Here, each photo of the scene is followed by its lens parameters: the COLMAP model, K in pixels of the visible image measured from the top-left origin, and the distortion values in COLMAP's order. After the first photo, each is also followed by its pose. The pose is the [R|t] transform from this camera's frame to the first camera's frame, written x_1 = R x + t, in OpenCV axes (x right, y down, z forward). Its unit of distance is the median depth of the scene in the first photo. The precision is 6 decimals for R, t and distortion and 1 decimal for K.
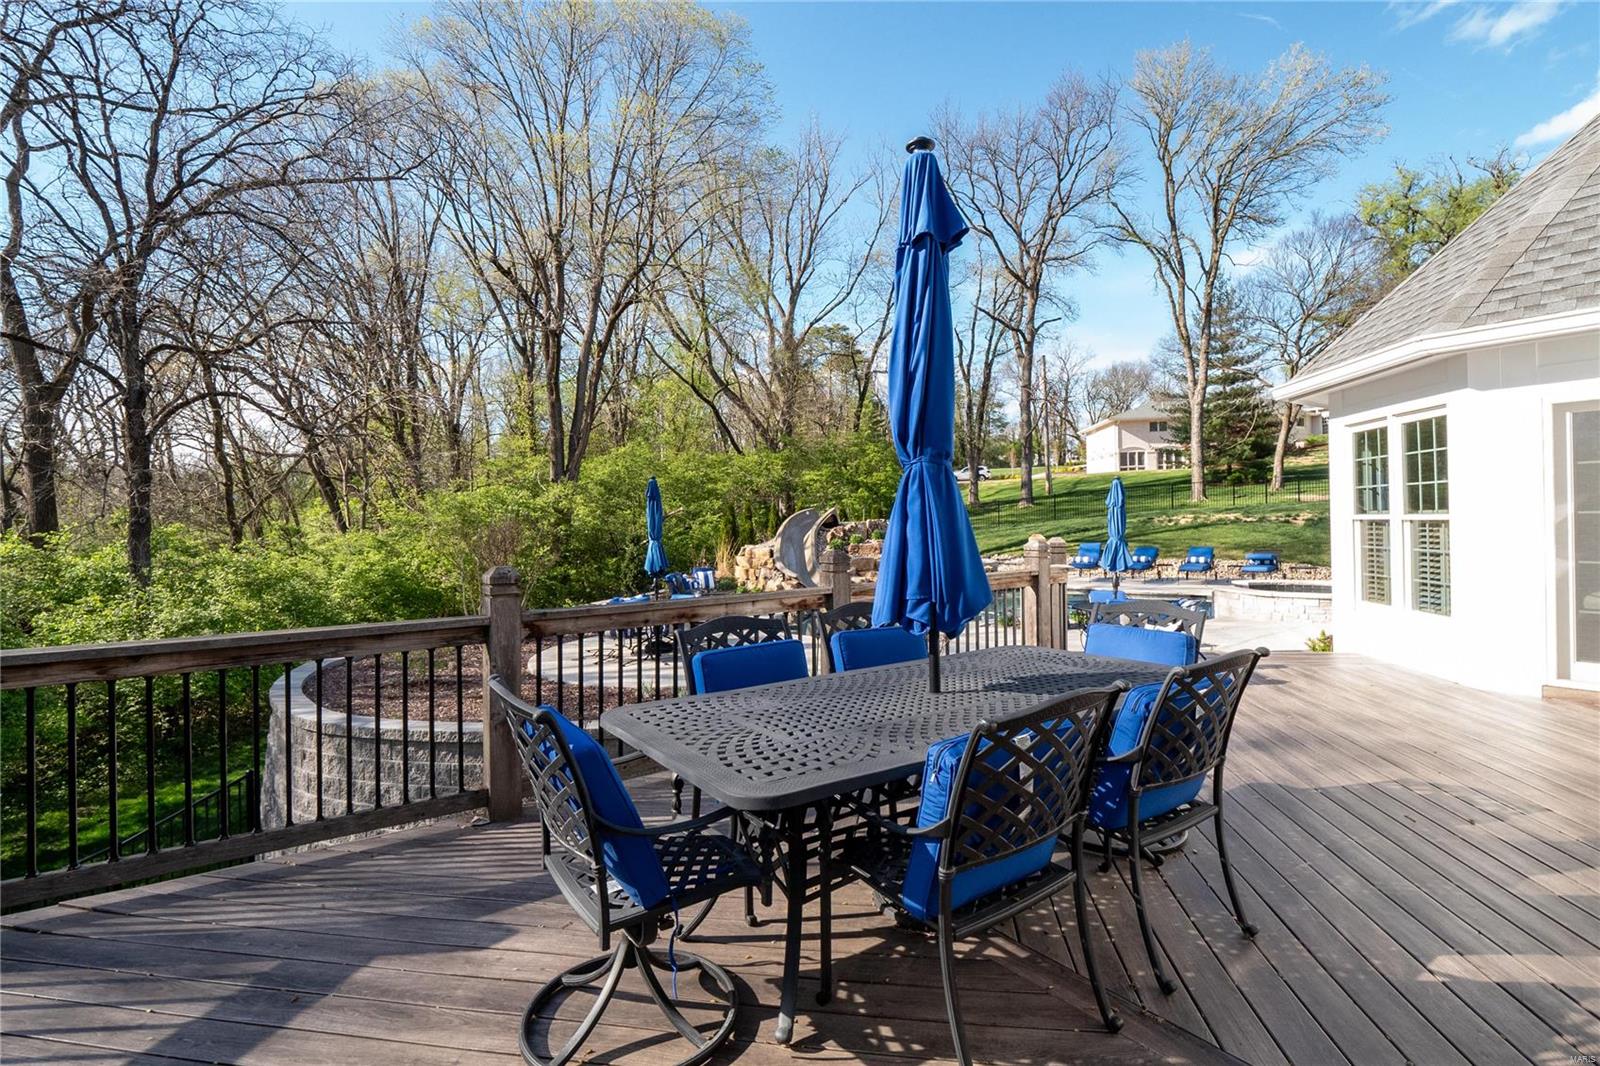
lens RADIAL K [[746.2, 0, 800.5], [0, 746.2, 524.0], [0, 0, 1]] dist [-0.004154, -0.000401]
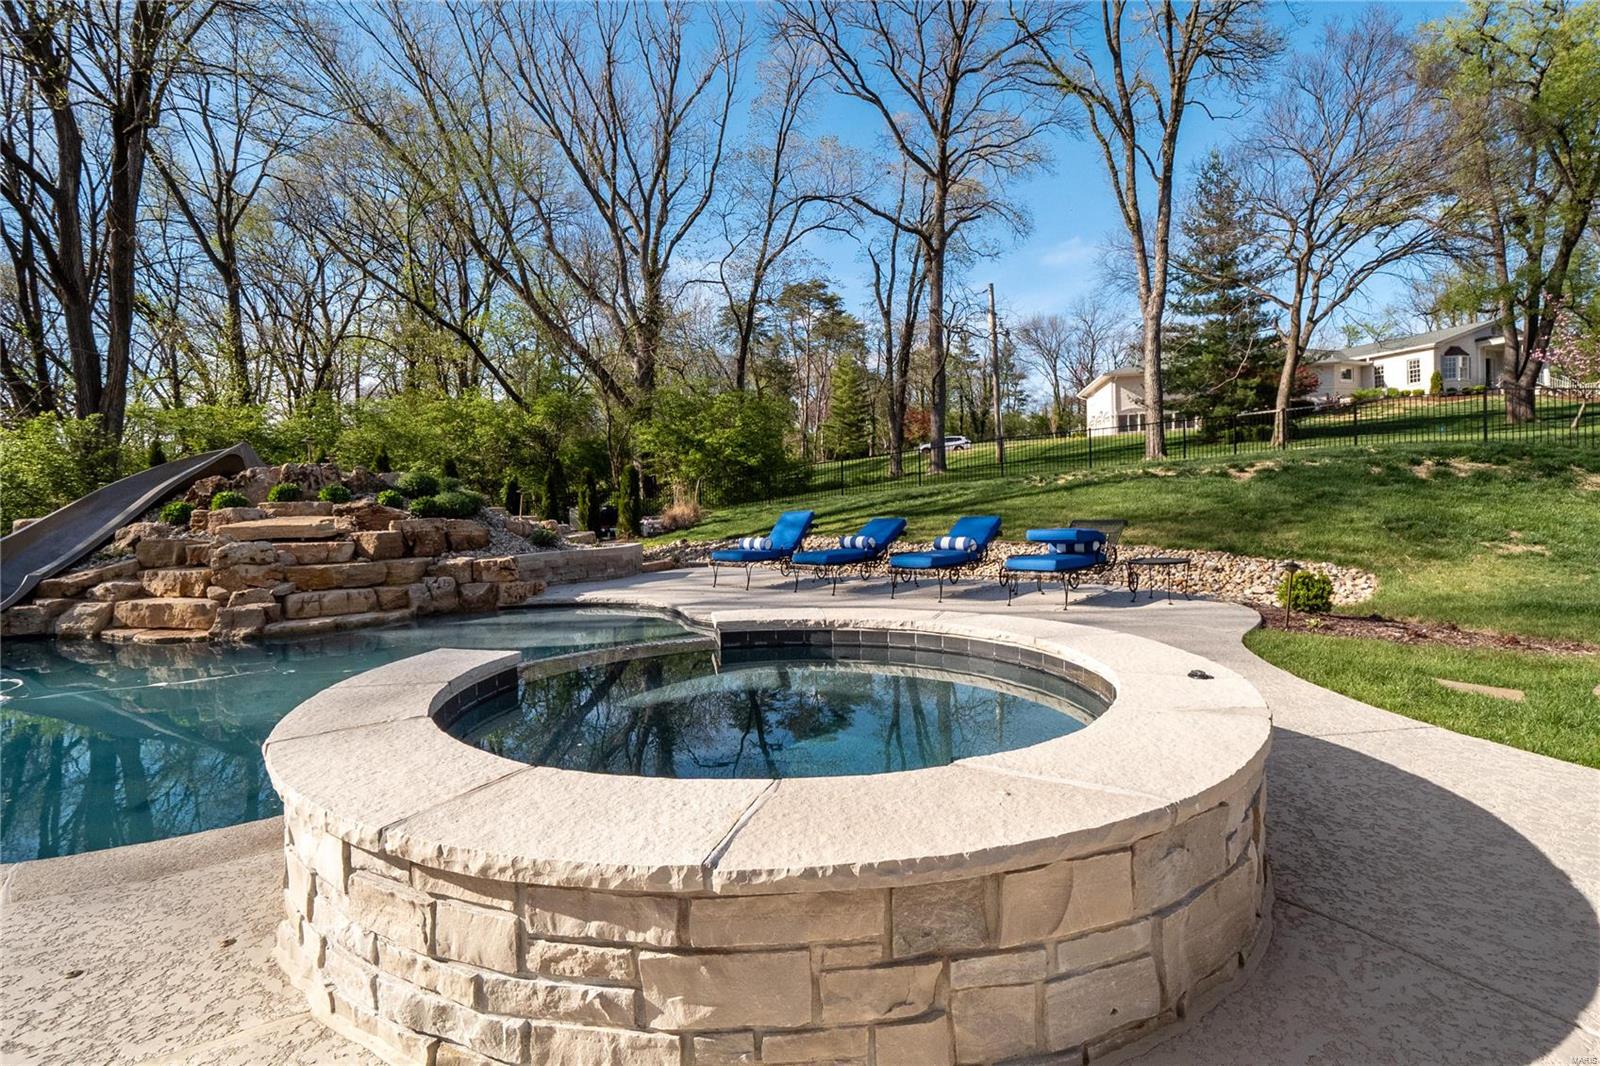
lens RADIAL K [[746.2, 0, 800.5], [0, 746.2, 524.0], [0, 0, 1]] dist [-0.004154, -0.000401]
pose [[0.997691, -0.004792, -0.067754, 0.214733], [0.006004, 0.999825, 0.017690, 0.012765], [0.067658, -0.018056, 0.997545, 0.242888]]
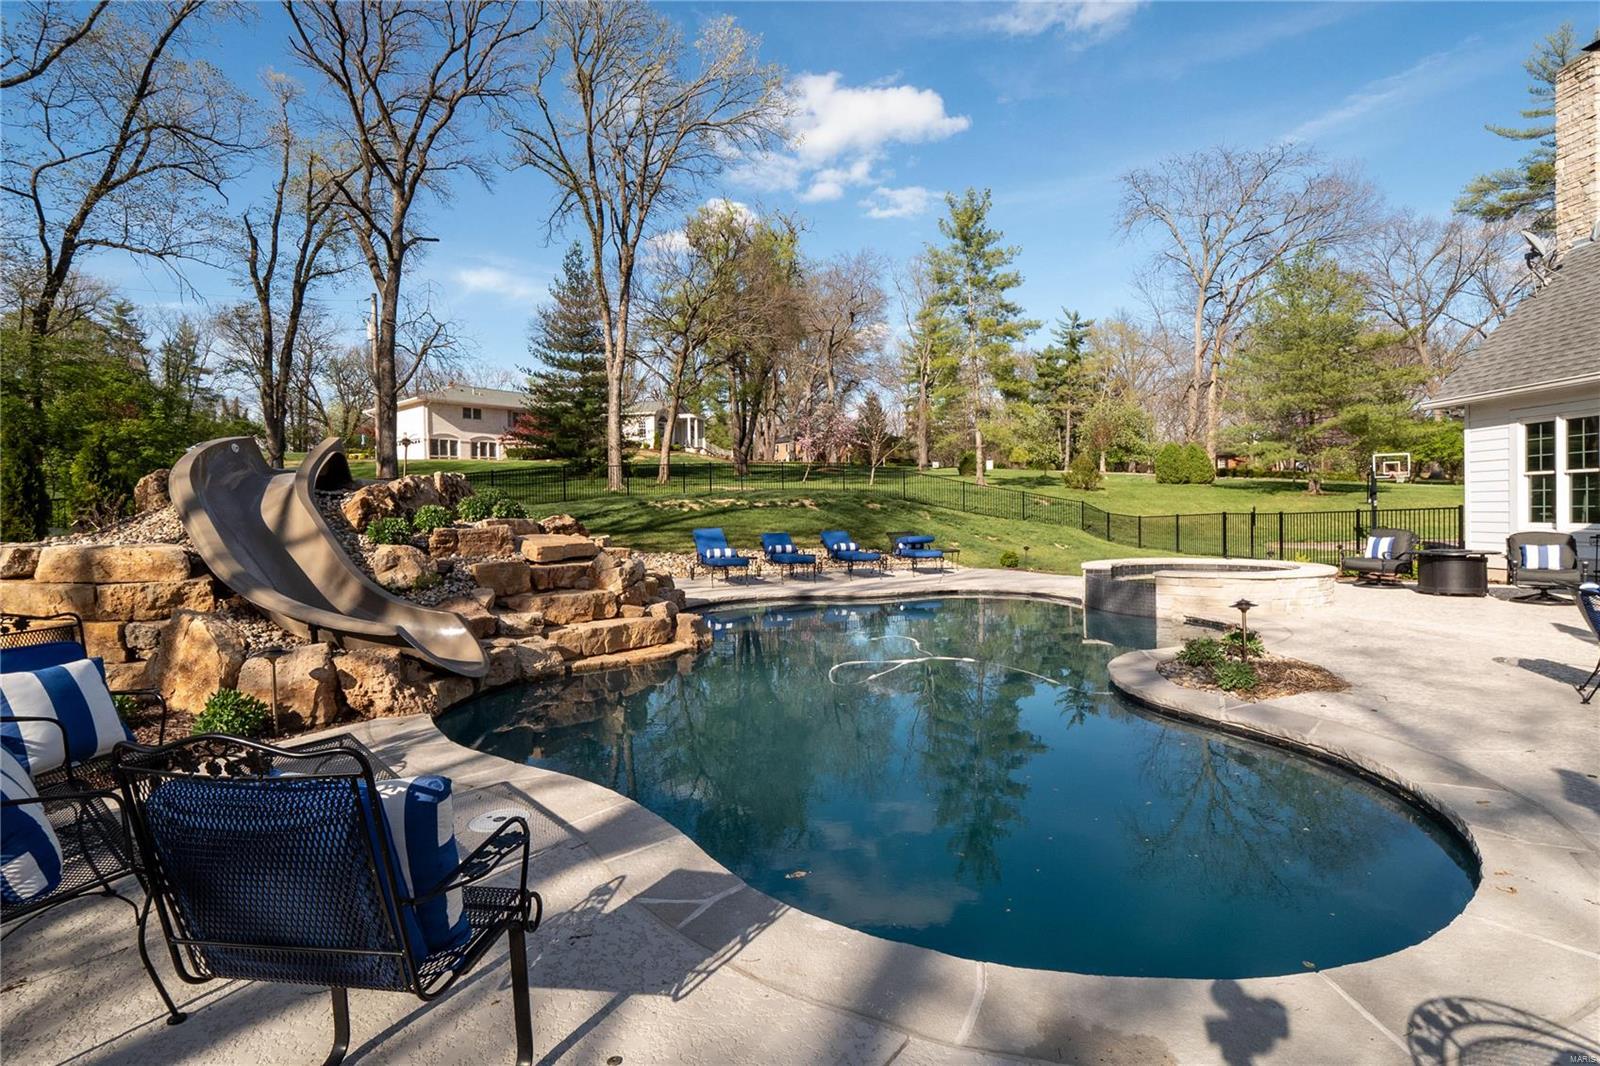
lens RADIAL K [[746.2, 0, 800.5], [0, 746.2, 524.0], [0, 0, 1]] dist [-0.004154, -0.000401]
pose [[0.561155, -0.003872, 0.827702, -0.063982], [0.009757, 0.999951, -0.001937, 0.011686], [-0.827653, 0.009163, 0.561165, 0.279298]]
